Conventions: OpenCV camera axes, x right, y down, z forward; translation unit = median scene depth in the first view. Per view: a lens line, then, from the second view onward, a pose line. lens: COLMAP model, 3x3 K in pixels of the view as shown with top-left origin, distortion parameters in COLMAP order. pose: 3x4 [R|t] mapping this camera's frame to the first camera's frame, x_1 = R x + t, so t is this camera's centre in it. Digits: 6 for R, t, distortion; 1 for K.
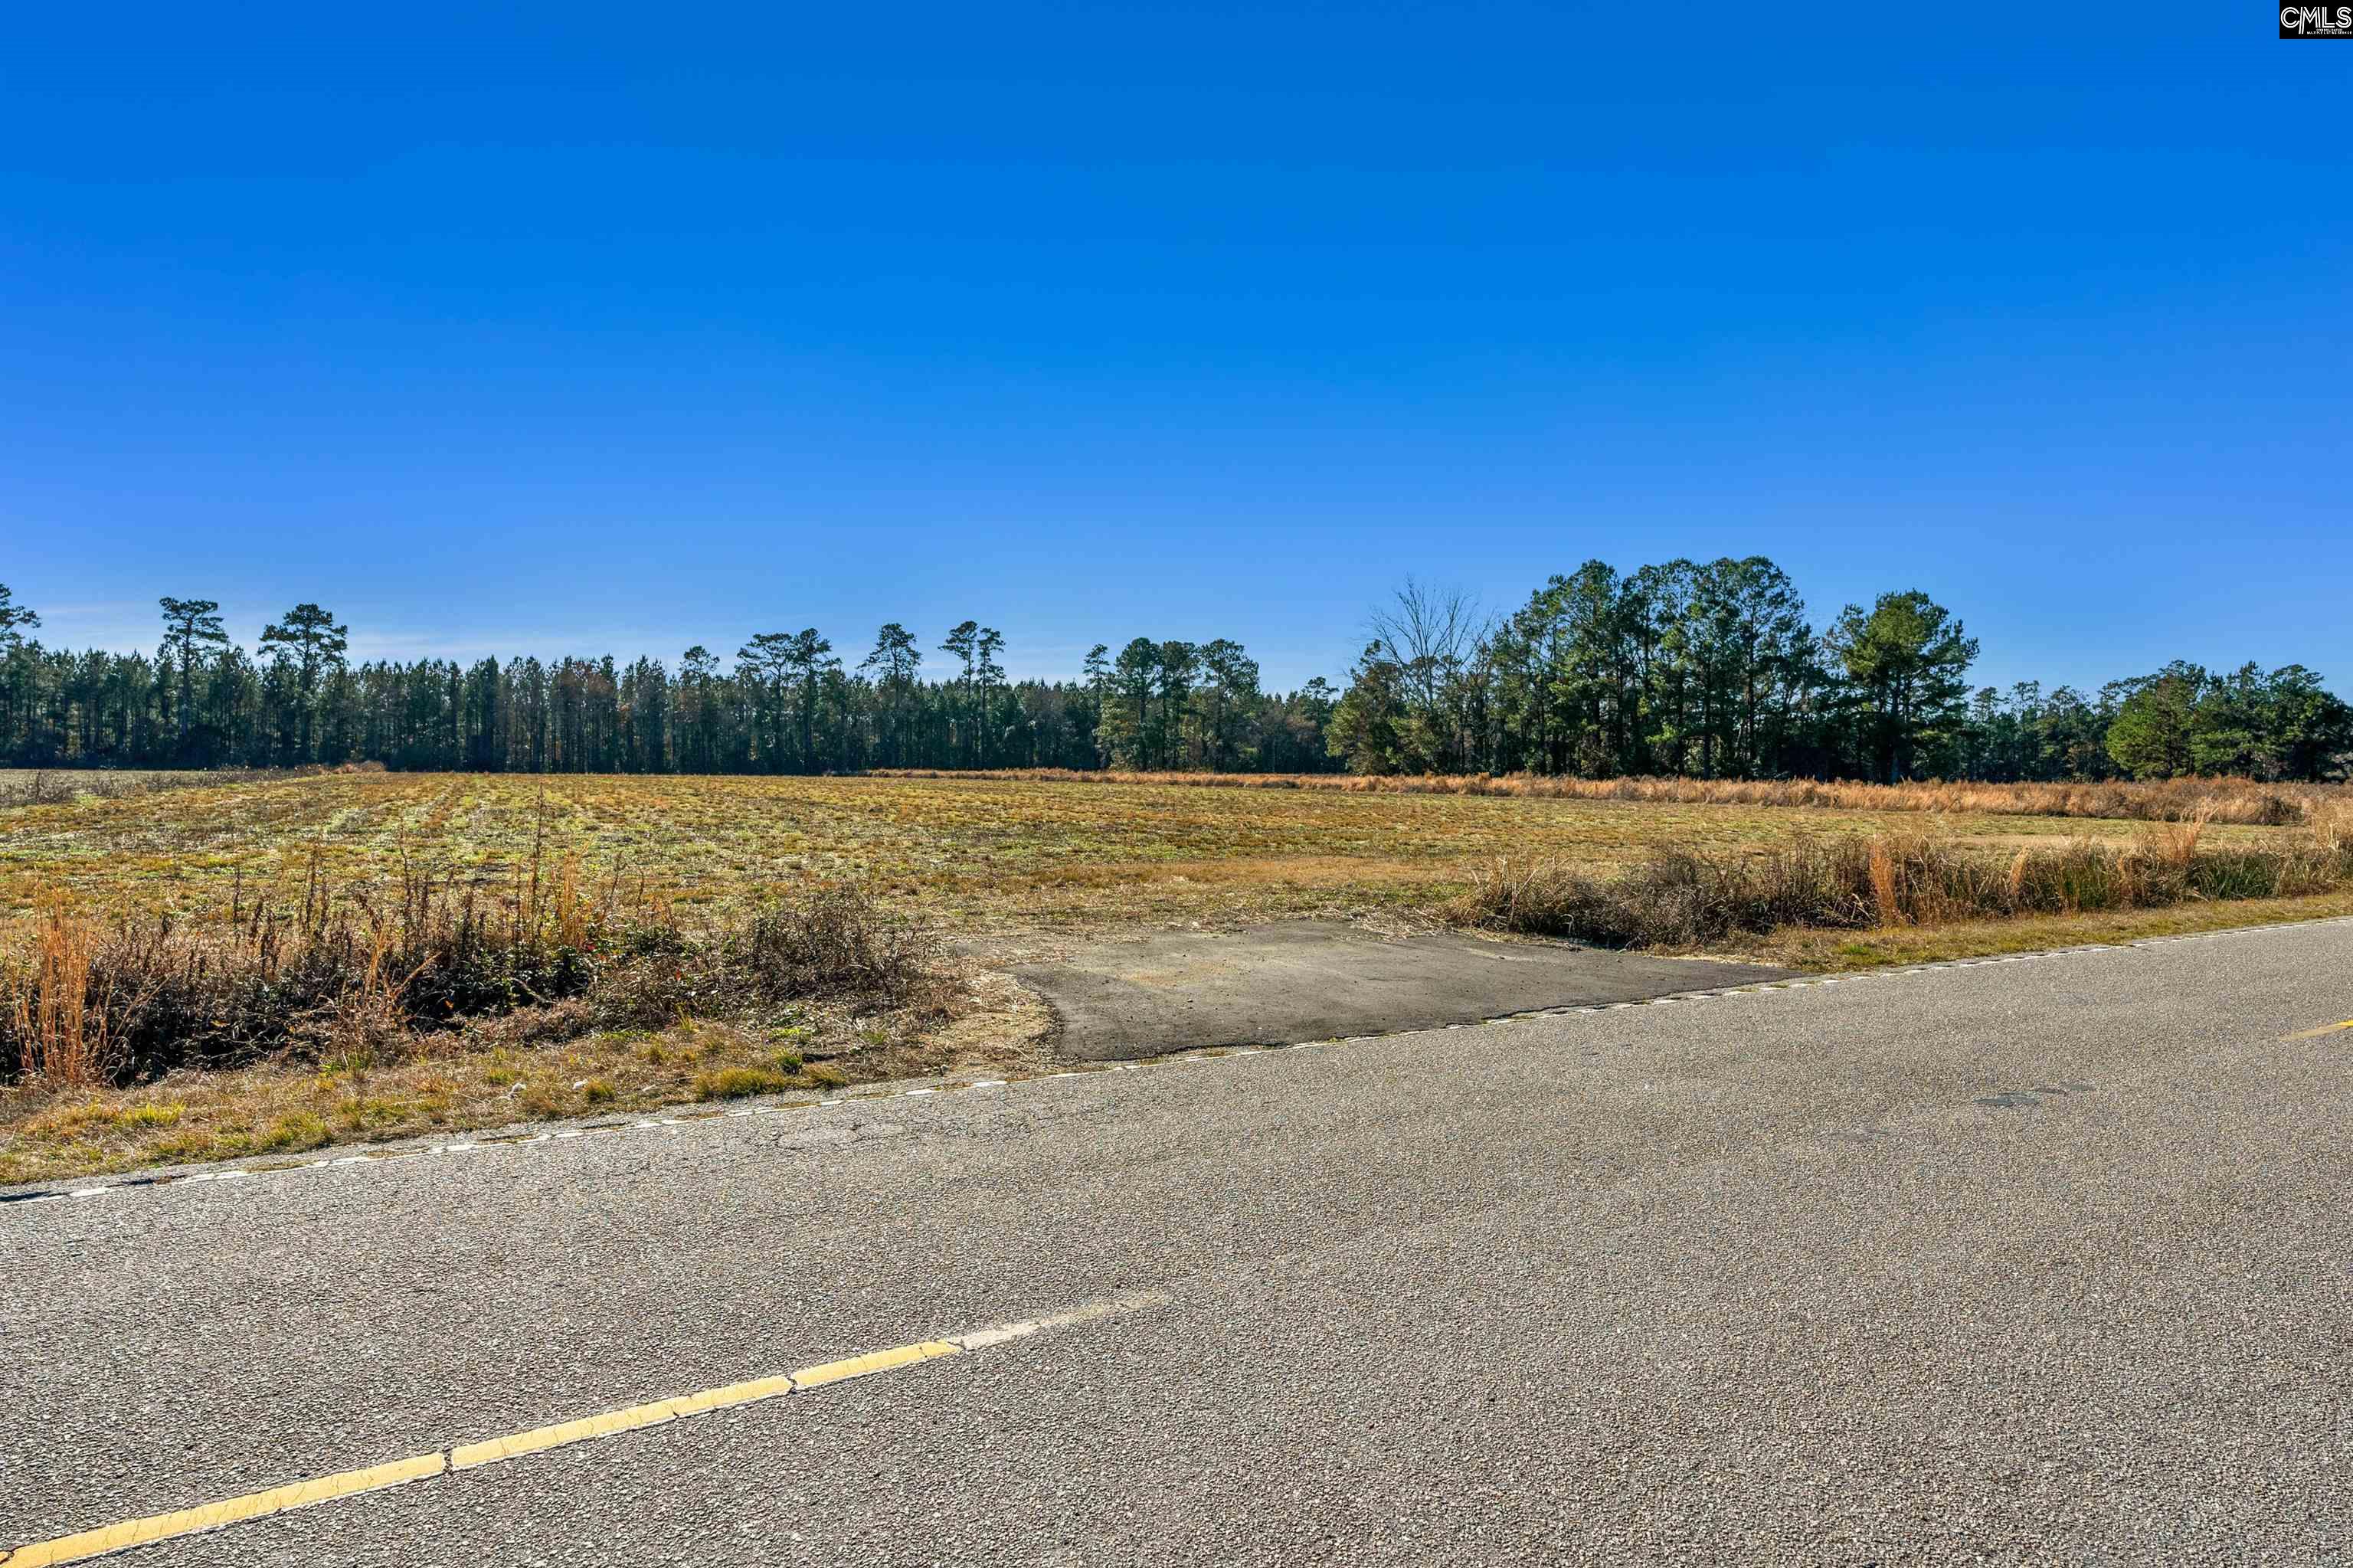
lens RADIAL K [[1285.1, 0, 1186.0], [0, 1285.1, 786.8], [0, 0, 1]] dist [0.004469, 0.000373]
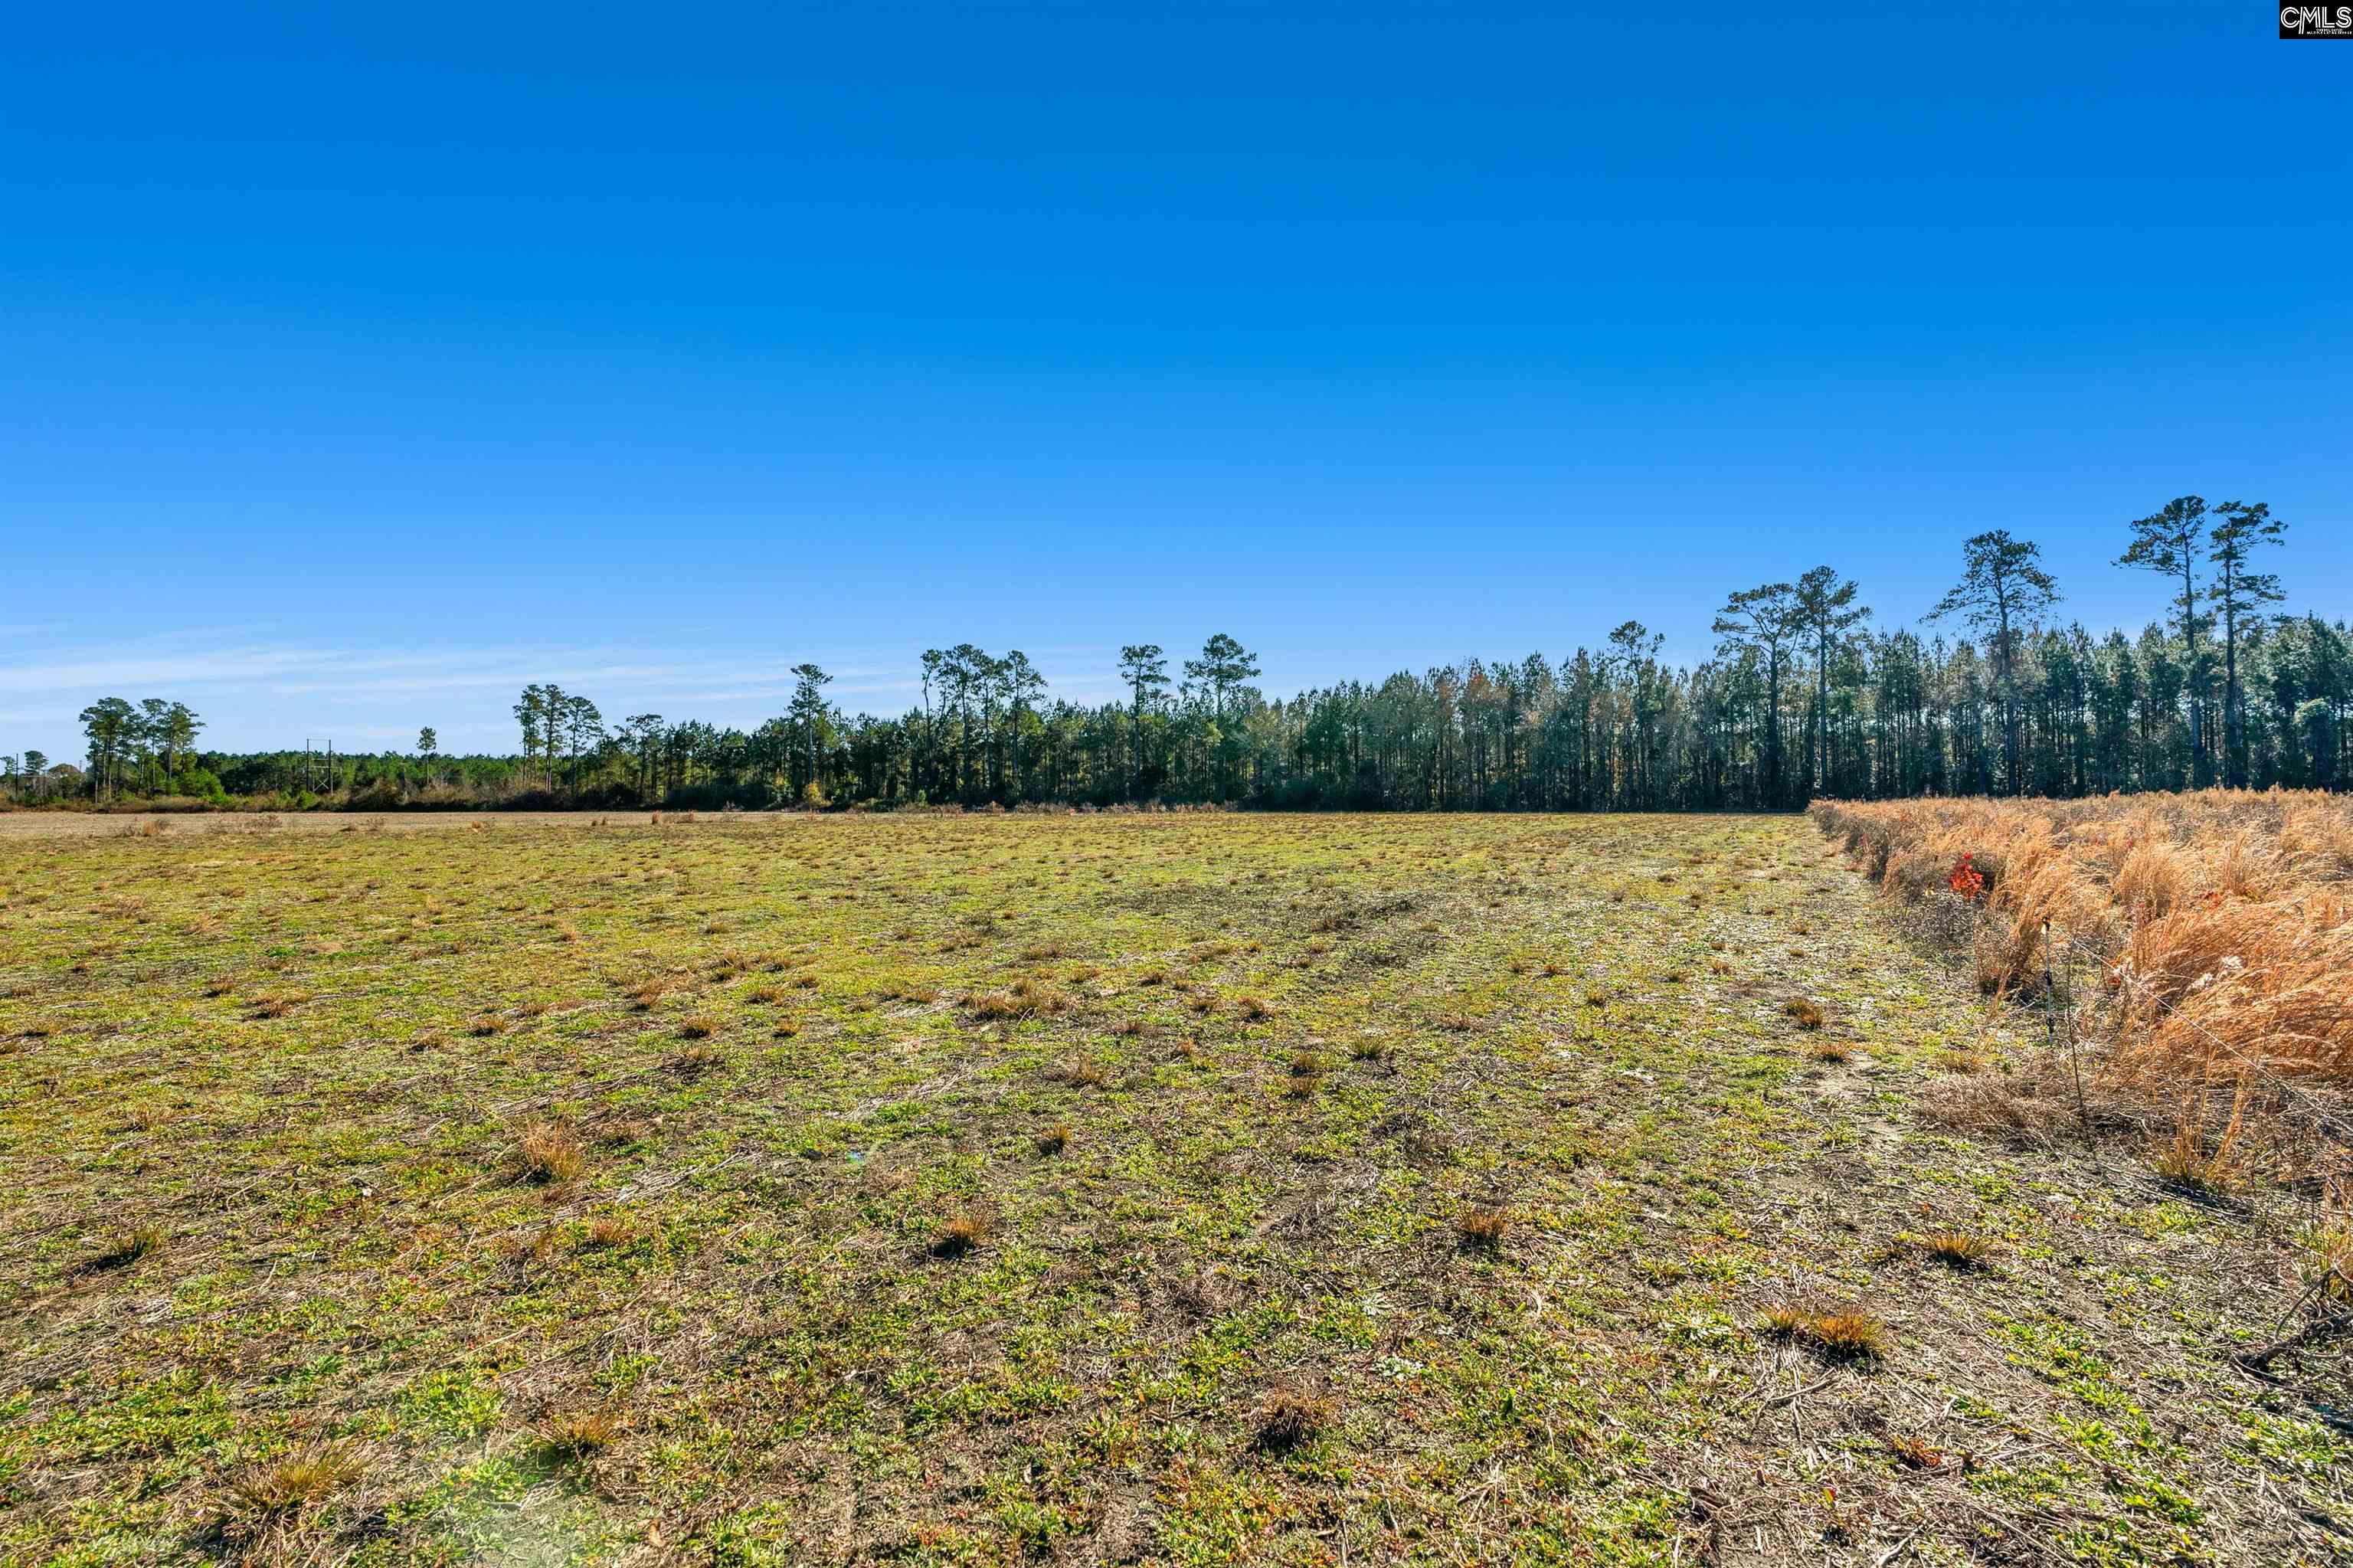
lens RADIAL K [[1093.8, 0, 1180.2], [0, 1093.8, 787.7], [0, 0, 1]] dist [-0.000941, -0.000369]
pose [[0.515074, -0.023762, -0.856816, -0.011373], [0.004103, 0.999673, -0.025257, -0.008980], [0.857136, 0.009494, 0.515003, 0.532900]]
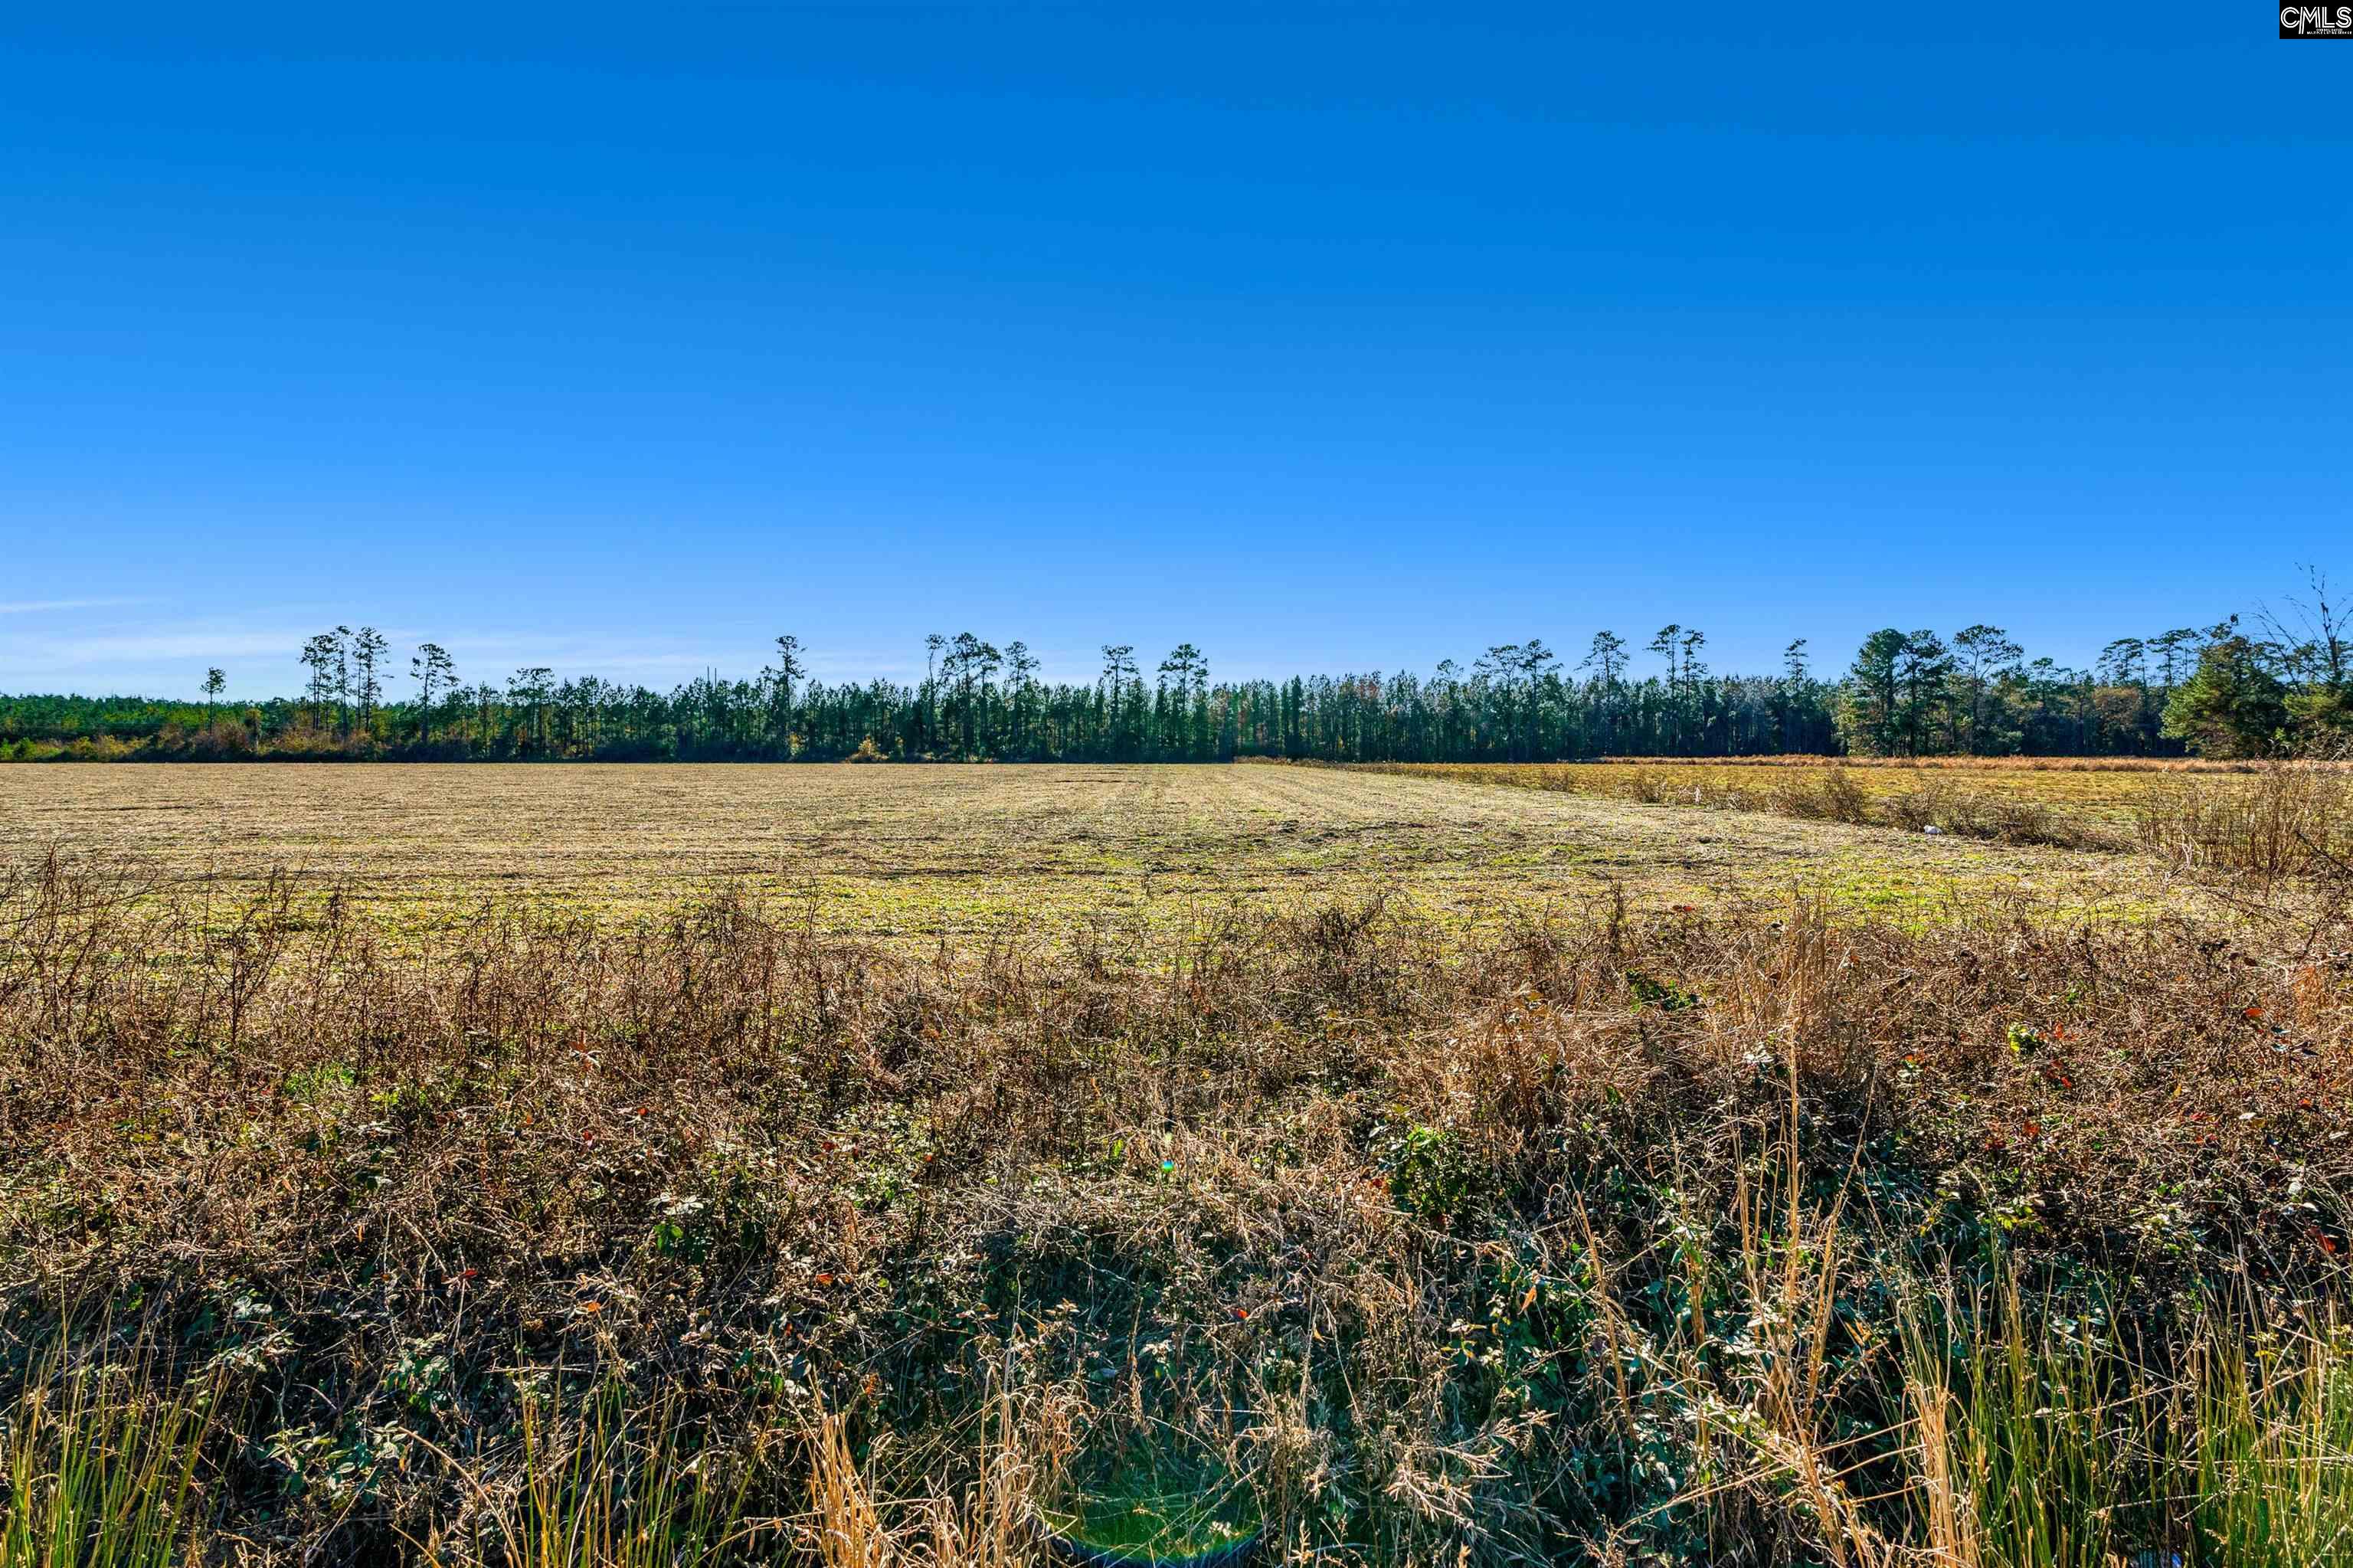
lens RADIAL K [[1093.8, 0, 1178.2], [0, 1093.8, 782.4], [0, 0, 1]] dist [-0.000941, -0.000369]
pose [[0.887263, -0.001064, -0.461263, -0.131642], [0.005919, 0.999941, 0.009080, -0.002052], [0.461226, -0.010786, 0.887217, -0.058987]]
